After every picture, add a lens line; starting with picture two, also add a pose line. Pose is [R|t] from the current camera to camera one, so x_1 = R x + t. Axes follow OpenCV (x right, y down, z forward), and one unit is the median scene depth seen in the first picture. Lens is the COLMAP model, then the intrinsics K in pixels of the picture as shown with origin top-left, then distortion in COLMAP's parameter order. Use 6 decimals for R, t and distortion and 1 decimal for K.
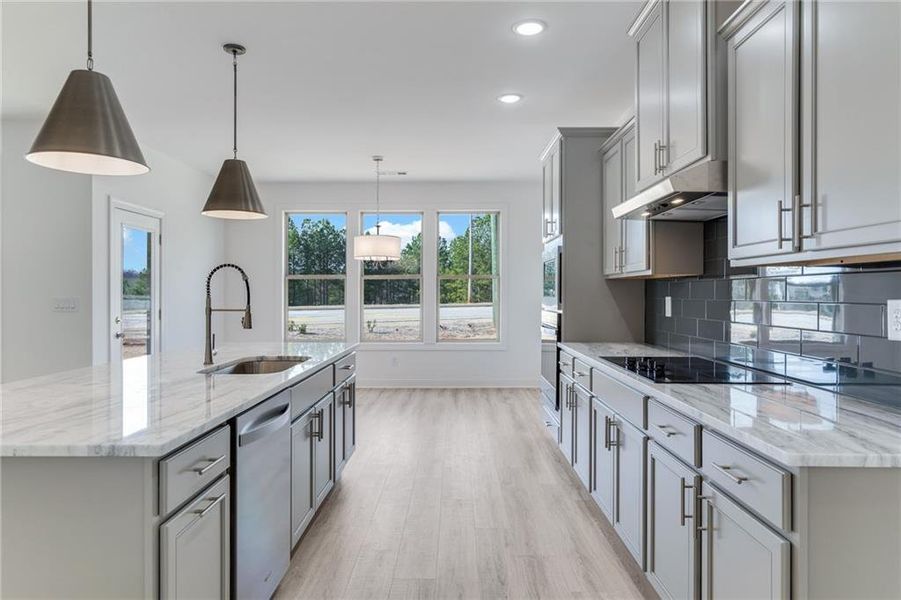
lens RADIAL K [[518.8, 0, 450.5], [0, 518.8, 300.0], [0, 0, 1]] dist [0.003160, -0.000227]
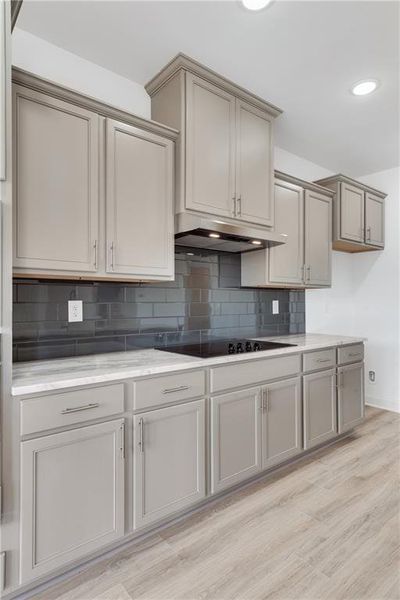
lens RADIAL K [[345.5, 0, 200.0], [0, 345.5, 300.0], [0, 0, 1]] dist [0.003160, -0.000227]
pose [[-0.641503, 0.006117, 0.767096, -0.260450], [0.004605, 0.999981, -0.004123, -0.002721], [-0.767107, 0.000888, -0.641519, 1.603627]]
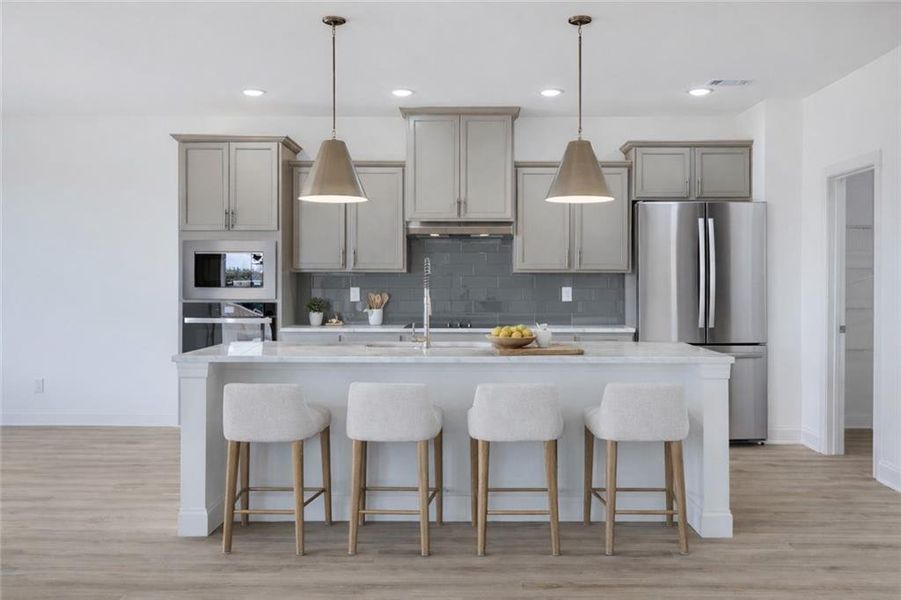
lens RADIAL K [[820.6, 0, 450.5], [0, 820.6, 300.0], [0, 0, 1]] dist [0.046398, -0.001422]
pose [[0.001013, -0.011266, 0.999936, -2.238730], [0.000135, 0.999937, 0.011266, 0.007981], [-0.999999, 0.000123, 0.001015, 0.962203]]
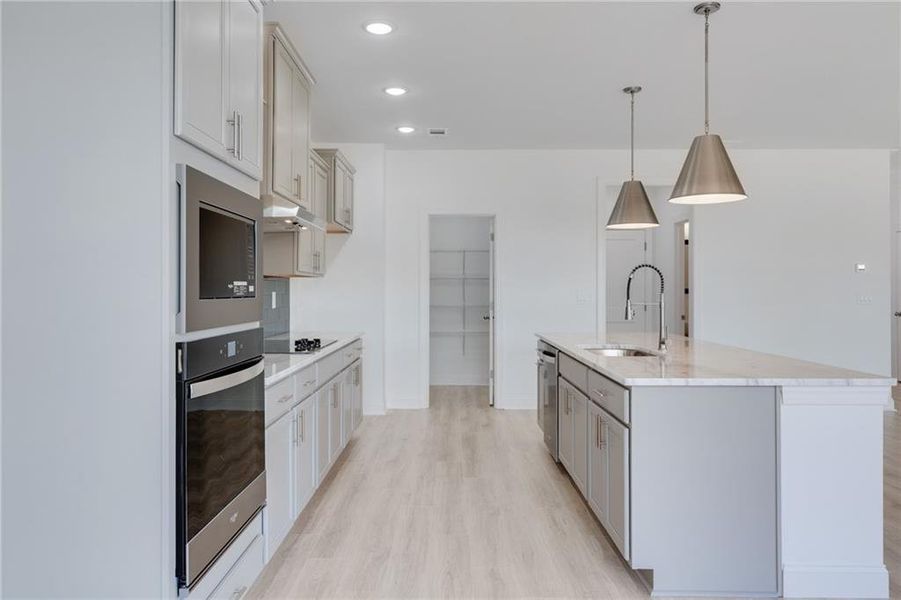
lens RADIAL K [[641.8, 0, 447.4], [0, 641.8, 286.4], [0, 0, 1]] dist [0.004569, 0.001101]
pose [[-0.999991, 0.000230, -0.004157, 0.026378], [0.000234, 1.000000, -0.000893, -0.017701], [0.004156, -0.000894, -0.999991, 2.480315]]
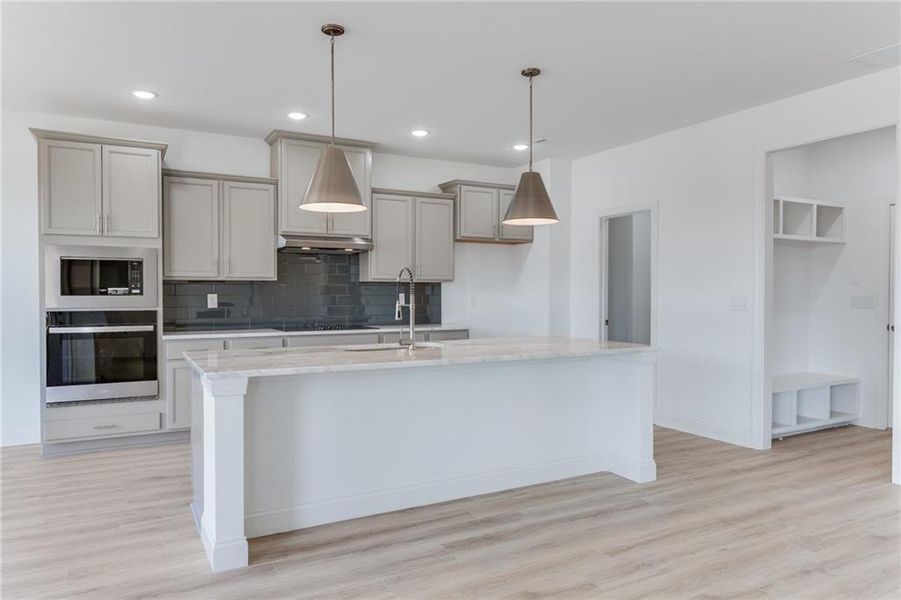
lens RADIAL K [[615.6, 0, 450.5], [0, 615.6, 300.0], [0, 0, 1]] dist [0.007435, 0.002122]
pose [[-0.485760, -0.003140, 0.874087, -1.789814], [0.006298, 0.999955, 0.007092, 0.005034], [-0.874070, 0.008950, -0.485718, 1.636928]]
